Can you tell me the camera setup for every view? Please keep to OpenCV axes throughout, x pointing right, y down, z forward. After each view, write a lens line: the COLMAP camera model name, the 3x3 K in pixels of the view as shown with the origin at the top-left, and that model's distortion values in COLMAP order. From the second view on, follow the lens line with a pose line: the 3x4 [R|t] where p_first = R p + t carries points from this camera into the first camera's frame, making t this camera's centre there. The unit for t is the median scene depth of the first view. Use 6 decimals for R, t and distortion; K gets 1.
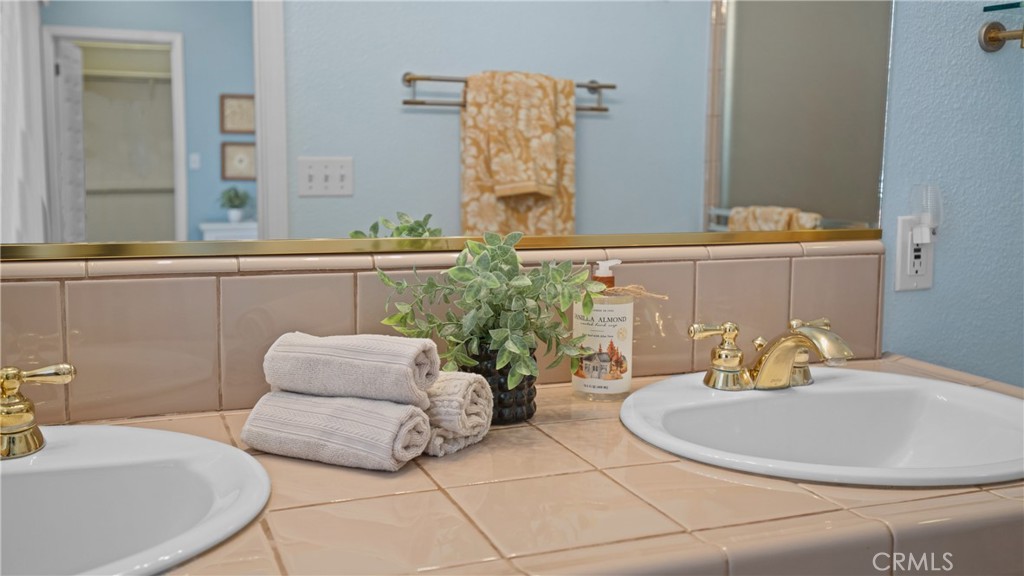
lens RADIAL K [[950.8, 0, 512.0], [0, 950.8, 288.0], [0, 0, 1]] dist [0.015036, 0.010966]
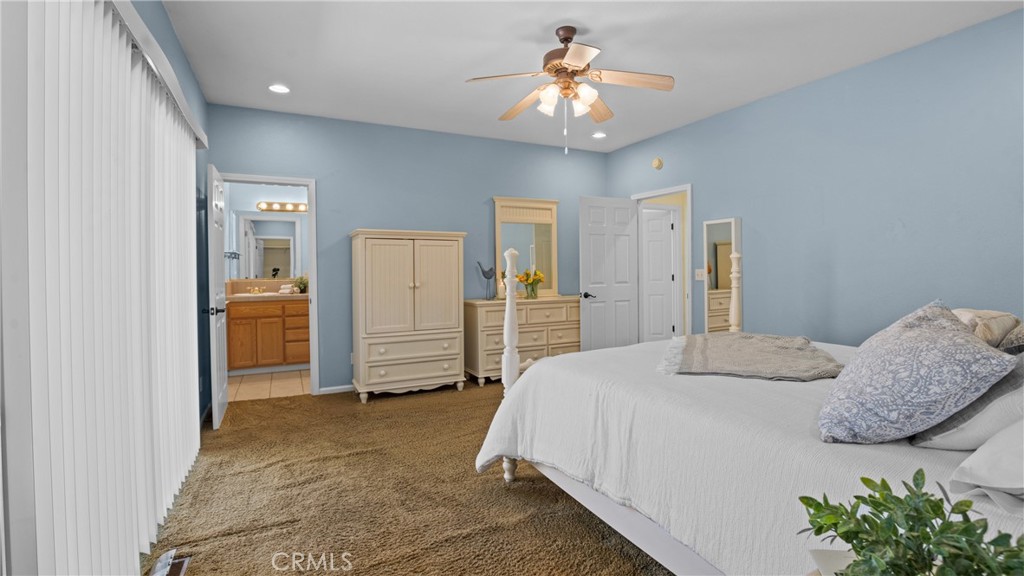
lens RADIAL K [[464.1, 0, 512.7], [0, 464.1, 274.4], [0, 0, 1]] dist [-0.031849, -0.000044]
pose [[0.996097, -0.021868, 0.085515, 1.236091], [0.031978, 0.992415, -0.118700, 0.396311], [-0.082270, 0.120971, 0.989241, -2.870924]]
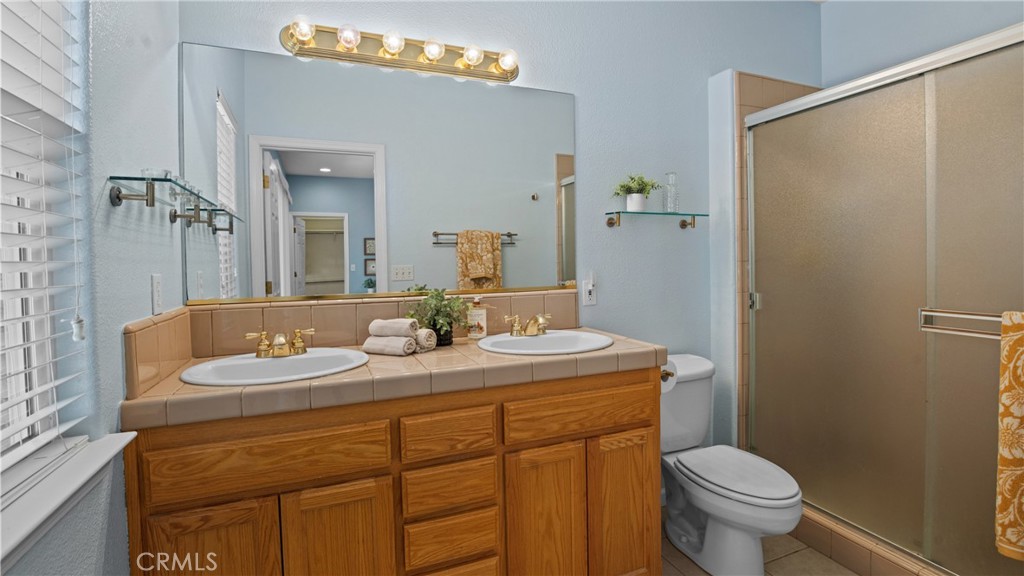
lens RADIAL K [[464.1, 0, 512.7], [0, 464.1, 274.4], [0, 0, 1]] dist [-0.031849, -0.000044]
pose [[0.999532, -0.028646, 0.010776, 0.134406], [0.029629, 0.993920, -0.106046, 0.043132], [-0.007672, 0.106316, 0.994303, -0.374472]]
